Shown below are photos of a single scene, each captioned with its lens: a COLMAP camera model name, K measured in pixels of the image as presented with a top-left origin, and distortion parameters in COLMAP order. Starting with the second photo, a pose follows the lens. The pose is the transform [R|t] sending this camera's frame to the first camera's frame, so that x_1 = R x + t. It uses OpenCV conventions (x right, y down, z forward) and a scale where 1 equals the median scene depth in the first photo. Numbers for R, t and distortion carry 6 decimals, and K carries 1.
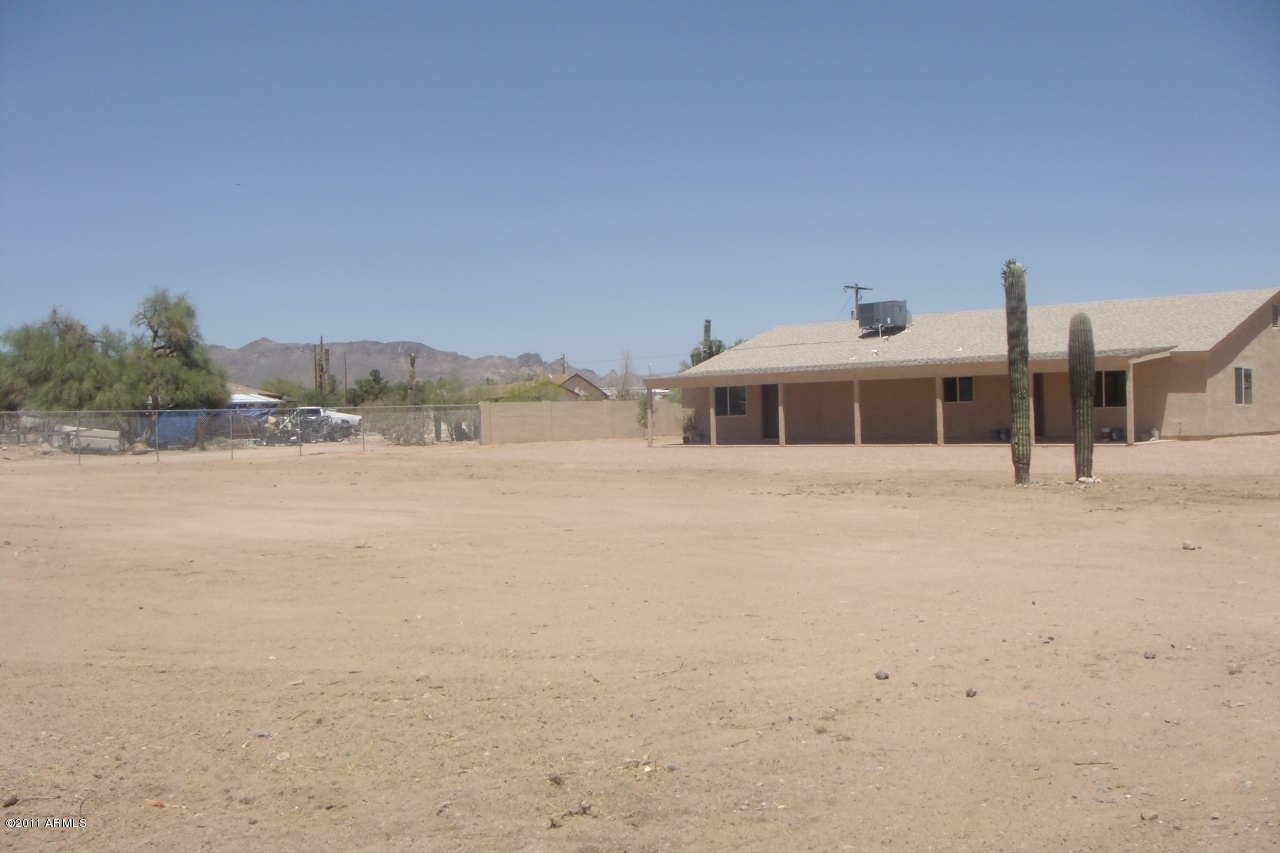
lens RADIAL K [[1354.9, 0, 638.6], [0, 1354.9, 425.1], [0, 0, 1]] dist [-0.156910, 0.000000]
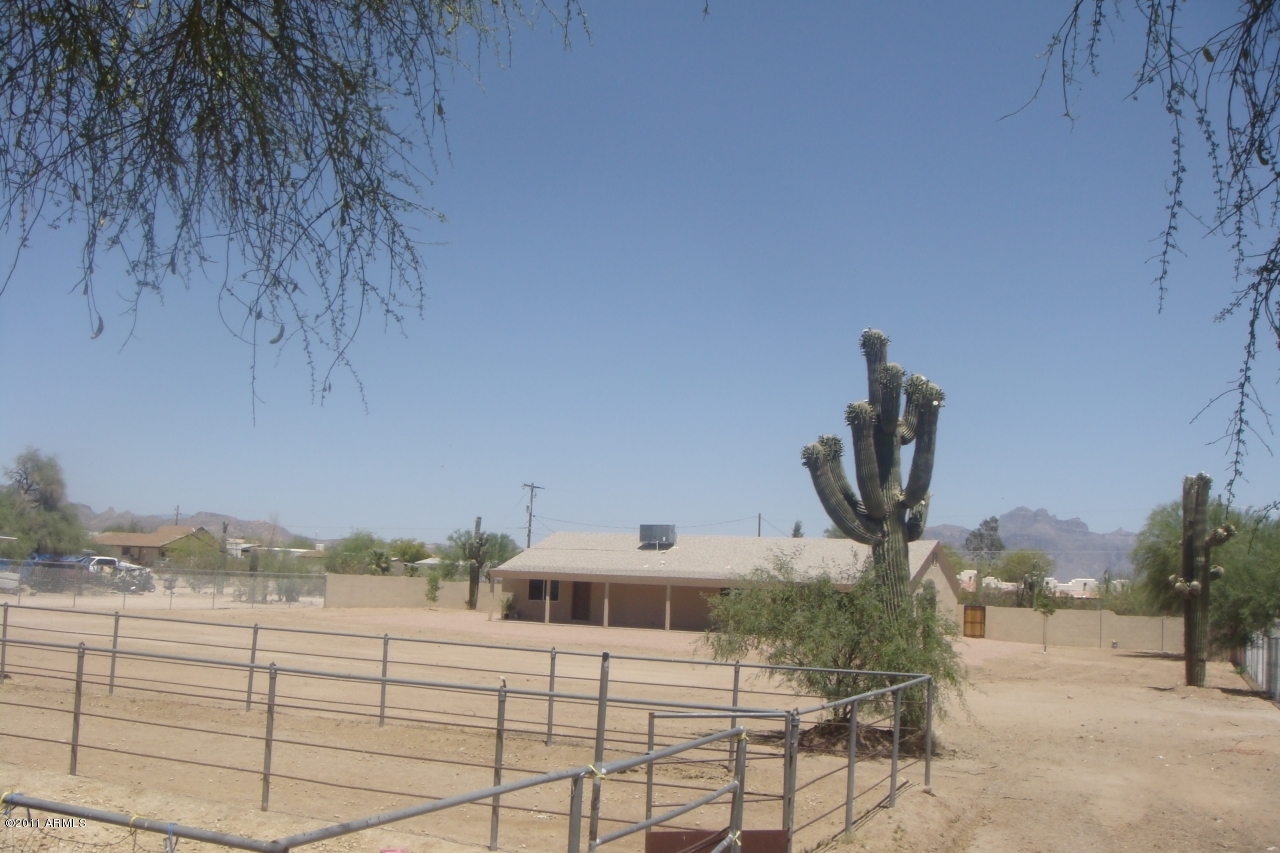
lens RADIAL K [[1354.9, 0, 642.1], [0, 1354.9, 430.1], [0, 0, 1]] dist [-0.156910, 0.000000]
pose [[0.930192, 0.104208, 0.351971, -0.331729], [-0.063077, 0.989972, -0.126401, -0.011187], [-0.361613, 0.095376, 0.927437, -0.286614]]
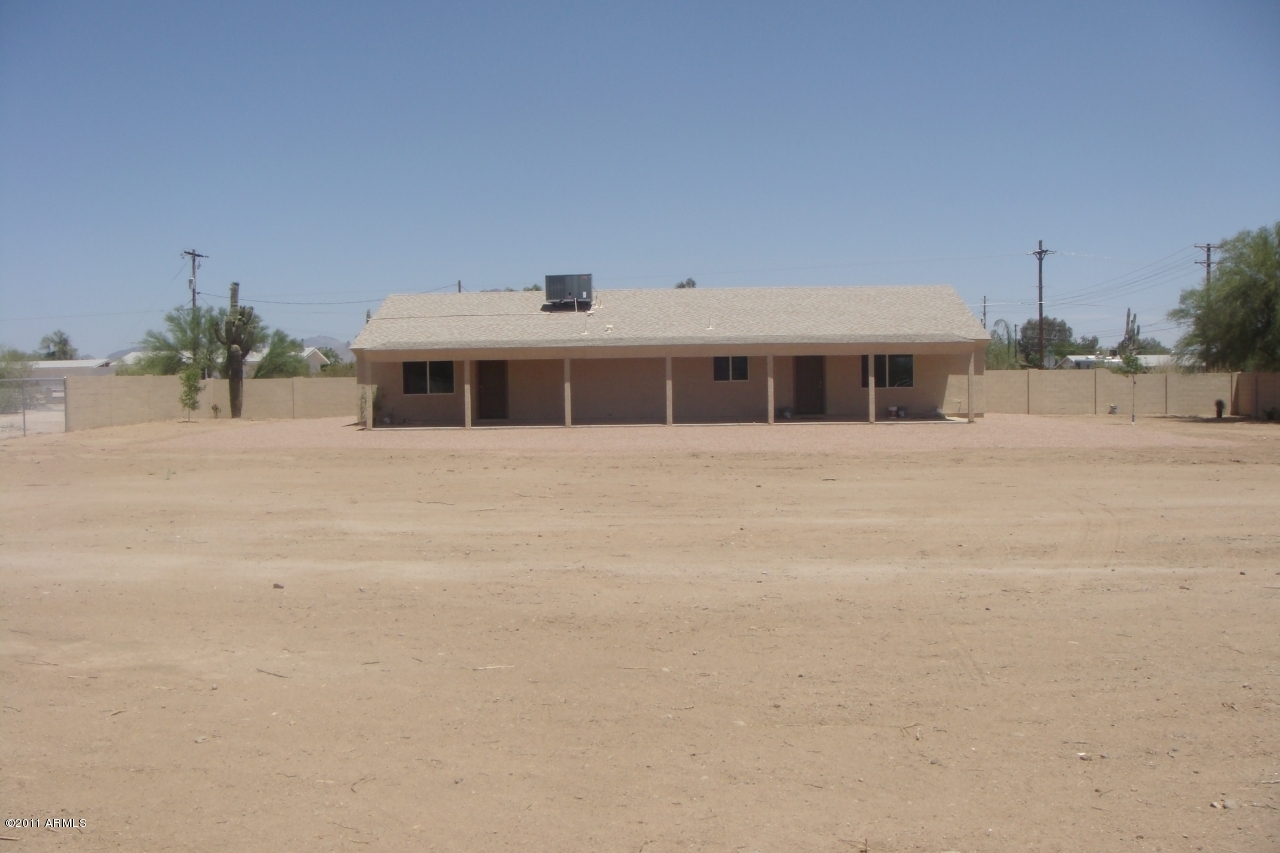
lens RADIAL K [[1354.9, 0, 639.3], [0, 1354.9, 425.7], [0, 0, 1]] dist [-0.156910, 0.000000]
pose [[0.730268, -0.011219, 0.683069, -0.438358], [0.001277, 0.999886, 0.015057, 0.000707], [-0.683160, -0.010123, 0.730198, 0.268803]]
